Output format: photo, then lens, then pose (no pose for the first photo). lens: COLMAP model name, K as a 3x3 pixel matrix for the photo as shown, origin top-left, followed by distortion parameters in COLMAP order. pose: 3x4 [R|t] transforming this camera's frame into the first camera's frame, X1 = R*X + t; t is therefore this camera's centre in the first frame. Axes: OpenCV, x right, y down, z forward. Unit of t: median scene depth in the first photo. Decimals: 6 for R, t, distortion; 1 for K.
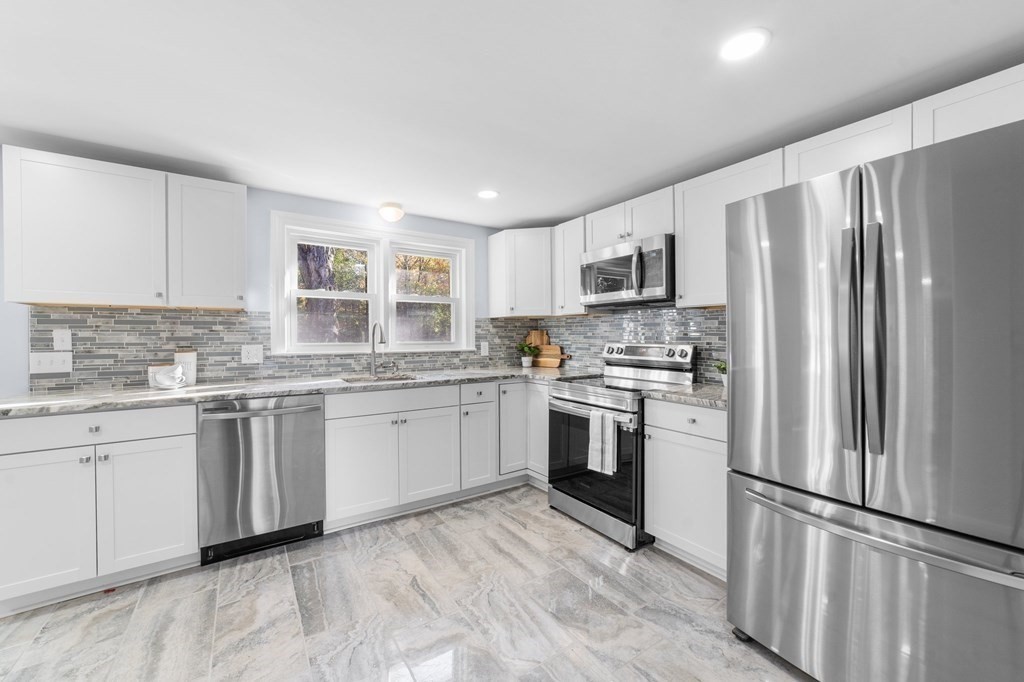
lens RADIAL K [[395.3, 0, 498.0], [0, 395.3, 337.5], [0, 0, 1]] dist [-0.016052, 0.006796]
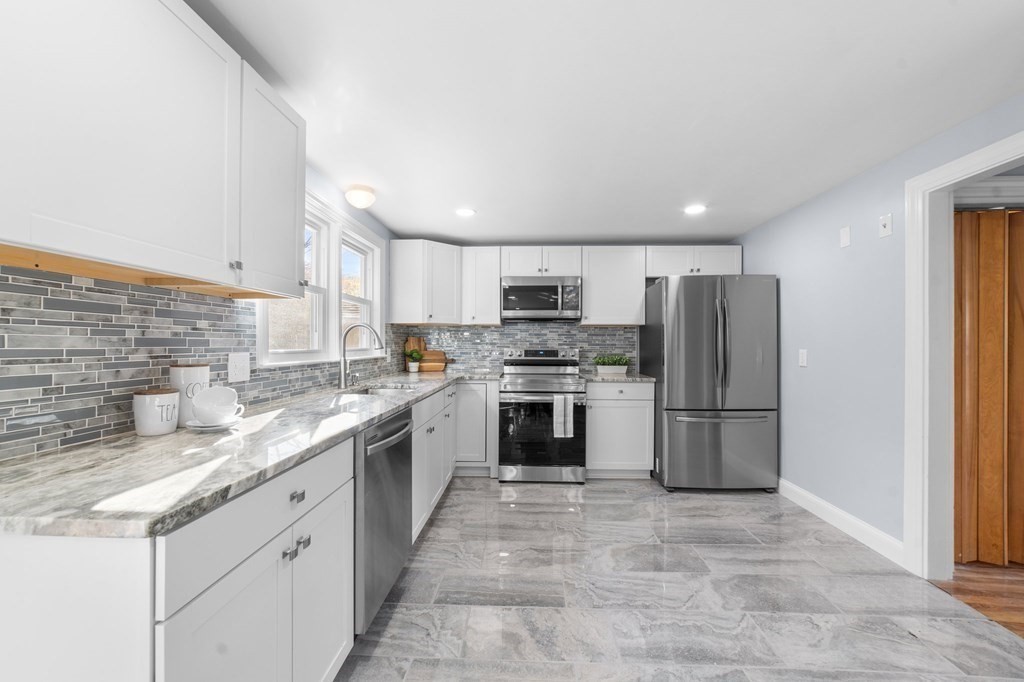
lens RADIAL K [[395.3, 0, 512.9], [0, 395.3, 344.5], [0, 0, 1]] dist [-0.016052, 0.006796]
pose [[0.588986, 0.002537, 0.808139, -0.976779], [-0.000232, 0.999996, -0.002970, 0.008075], [-0.808143, 0.001562, 0.588984, 0.295537]]
